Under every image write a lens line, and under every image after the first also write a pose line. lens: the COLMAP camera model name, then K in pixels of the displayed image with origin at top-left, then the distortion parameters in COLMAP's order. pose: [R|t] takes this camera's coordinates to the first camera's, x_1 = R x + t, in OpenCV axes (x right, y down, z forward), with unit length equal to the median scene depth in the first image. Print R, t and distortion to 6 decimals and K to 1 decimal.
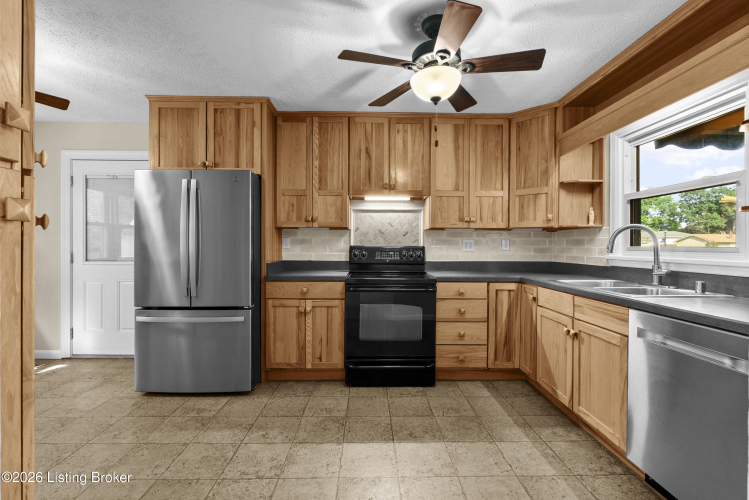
lens RADIAL K [[336.9, 0, 375.4], [0, 336.9, 247.0], [0, 0, 1]] dist [0.001482, 0.000217]
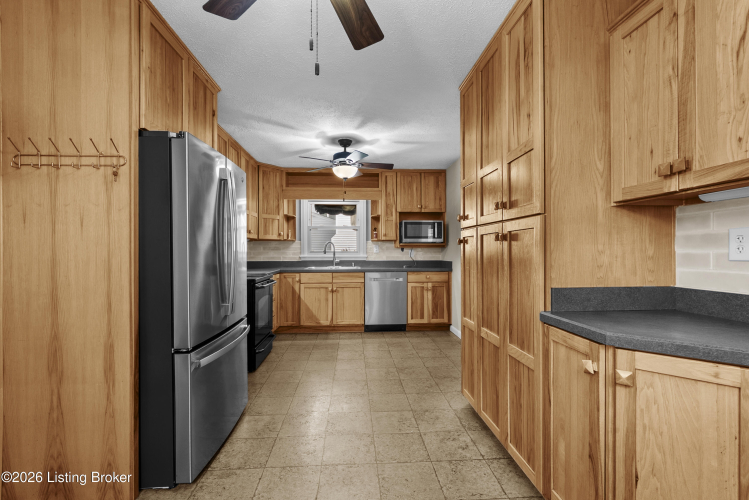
lens RADIAL K [[336.9, 0, 375.2], [0, 336.9, 250.7], [0, 0, 1]] dist [0.001482, 0.000217]
pose [[-0.051313, -0.001690, 0.998681, -1.265326], [0.002051, 0.999996, 0.001797, -0.005470], [-0.998681, 0.002140, -0.051310, 0.638072]]
